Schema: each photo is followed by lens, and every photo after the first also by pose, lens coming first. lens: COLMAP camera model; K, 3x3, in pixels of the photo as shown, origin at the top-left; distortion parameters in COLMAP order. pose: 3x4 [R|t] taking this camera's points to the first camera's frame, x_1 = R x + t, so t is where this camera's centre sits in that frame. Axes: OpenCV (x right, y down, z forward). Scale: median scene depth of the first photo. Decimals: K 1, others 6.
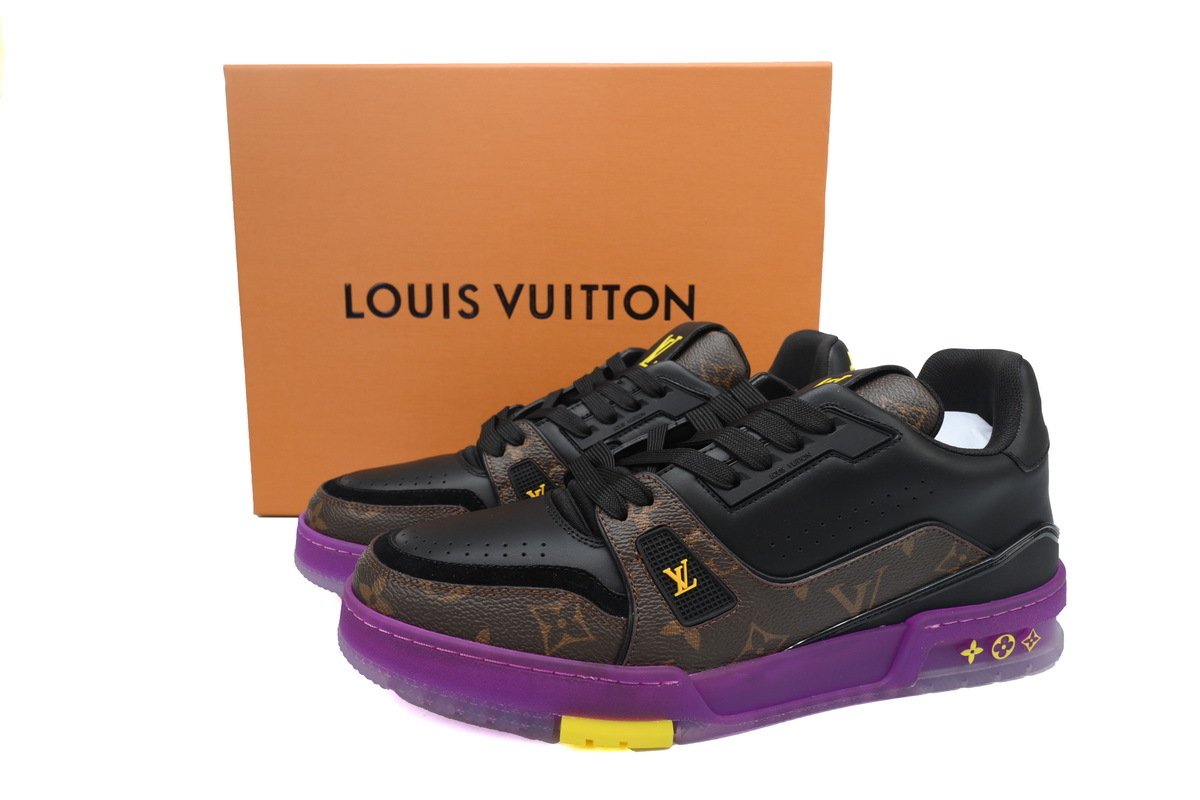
lens RADIAL K [[754.5, 0, 601.6], [0, 754.5, 360.0], [0, 0, 1]] dist [-0.000903, -0.001665]
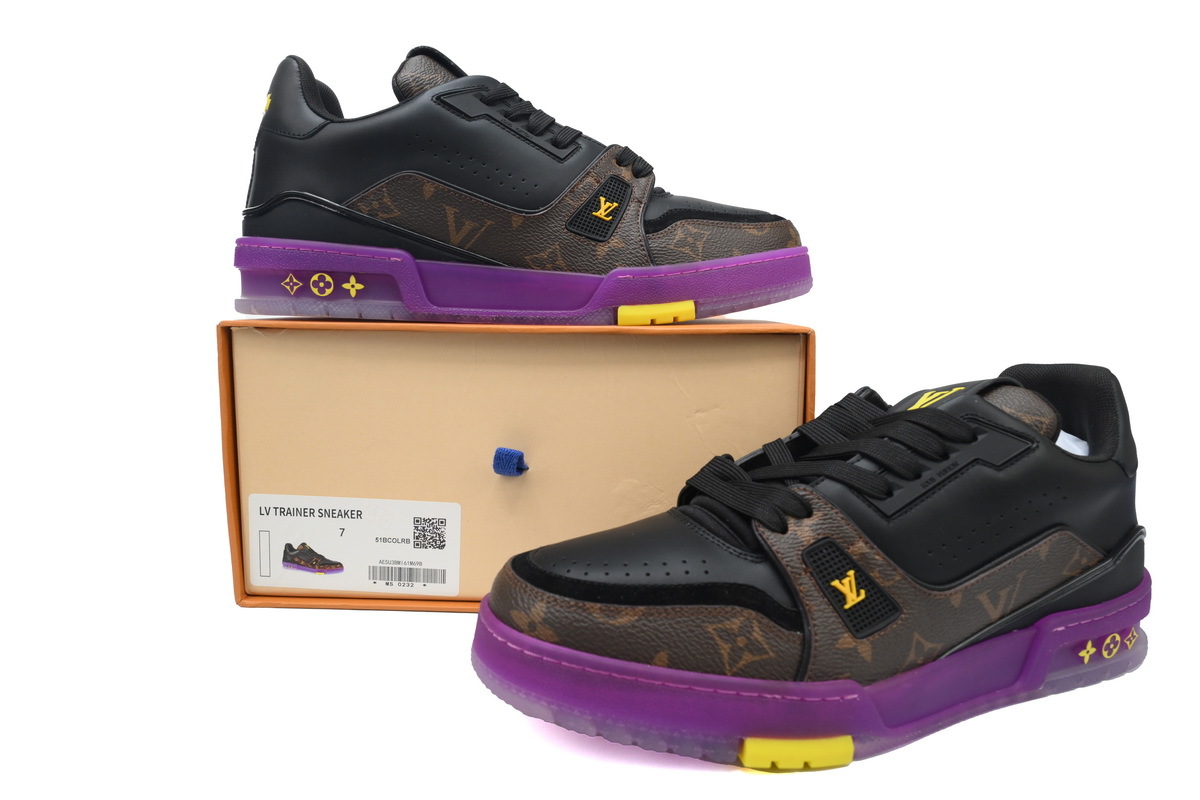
lens RADIAL K [[754.5, 0, 601.6], [0, 754.5, 360.0], [0, 0, 1]] dist [-0.000903, -0.001665]
pose [[0.991082, 0.001289, 0.133245, -0.345095], [0.003460, 0.999367, -0.035398, 0.020239], [-0.133206, 0.035544, 0.990451, 0.048333]]
